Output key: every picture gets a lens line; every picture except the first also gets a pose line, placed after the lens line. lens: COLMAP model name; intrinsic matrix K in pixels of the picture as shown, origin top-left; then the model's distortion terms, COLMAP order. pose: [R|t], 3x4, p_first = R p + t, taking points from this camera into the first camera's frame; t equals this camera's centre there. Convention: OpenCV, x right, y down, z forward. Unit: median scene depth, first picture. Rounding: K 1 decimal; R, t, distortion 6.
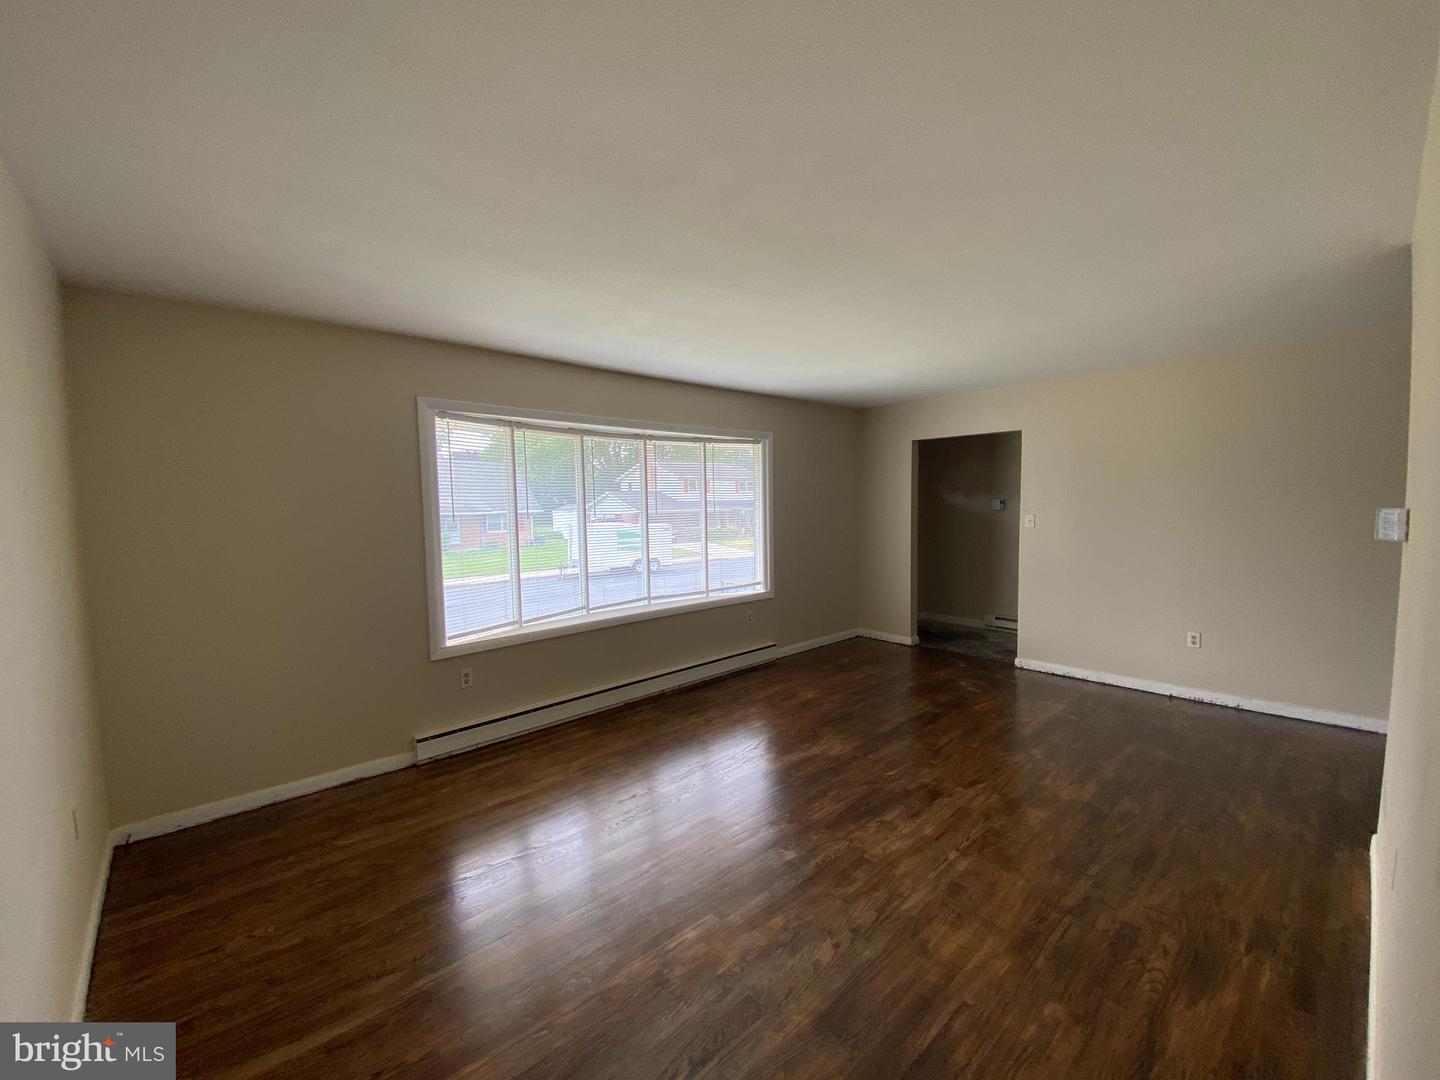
lens RADIAL K [[598.7, 0, 717.1], [0, 598.7, 543.1], [0, 0, 1]] dist [0.030025, -0.002633]
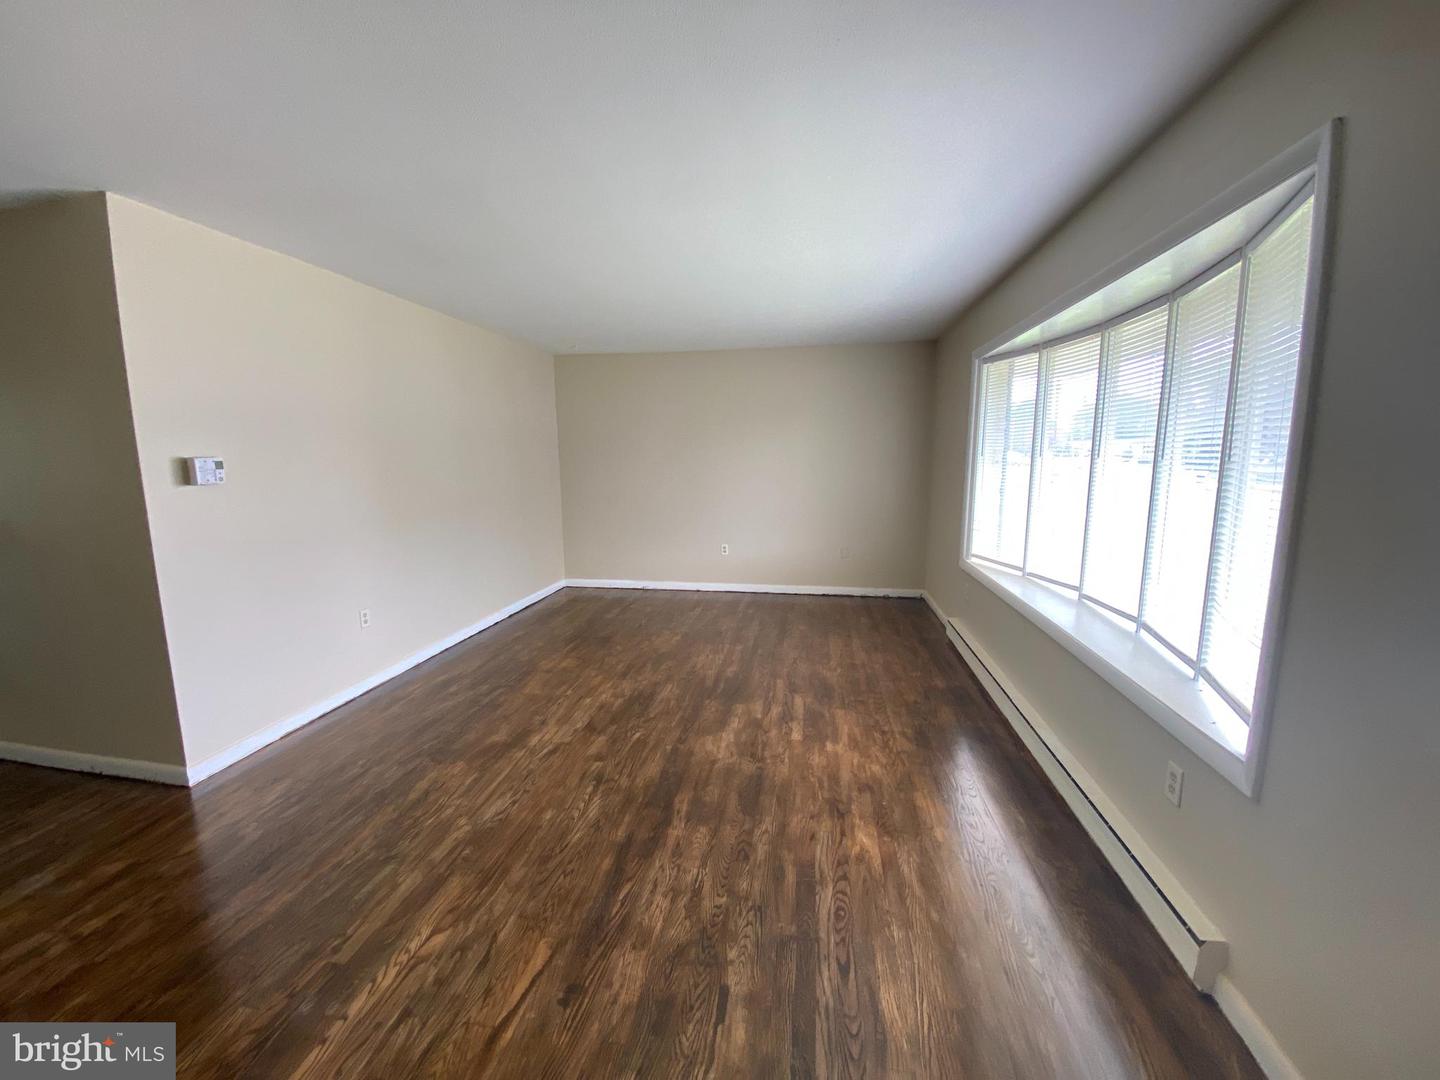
lens RADIAL K [[598.7, 0, 707.9], [0, 598.7, 537.1], [0, 0, 1]] dist [0.030025, -0.002633]
pose [[-0.801127, 0.100578, -0.589983, 0.676718], [-0.034438, 0.976398, 0.213215, -0.114272], [0.597503, 0.191130, -0.778755, 1.630227]]
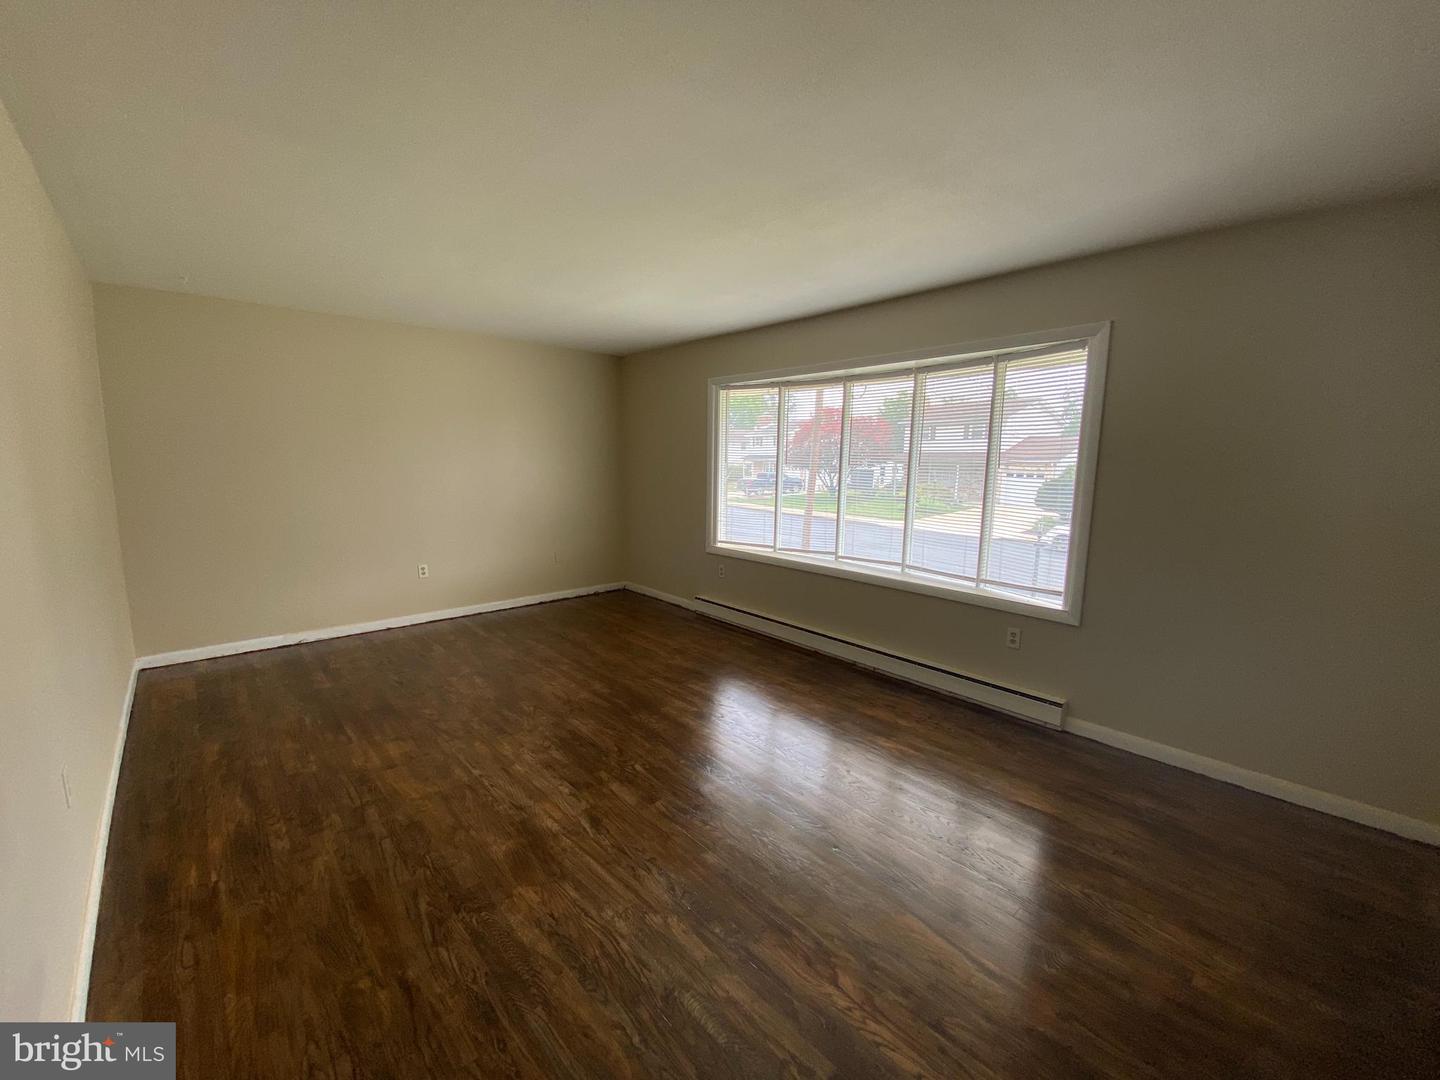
lens RADIAL K [[598.7, 0, 724.8], [0, 598.7, 539.2], [0, 0, 1]] dist [0.030025, -0.002633]
pose [[-0.019338, 0.152087, -0.988178, 1.013143], [-0.091627, 0.983934, 0.153227, -0.073458], [0.995606, 0.093507, -0.005092, 1.030358]]
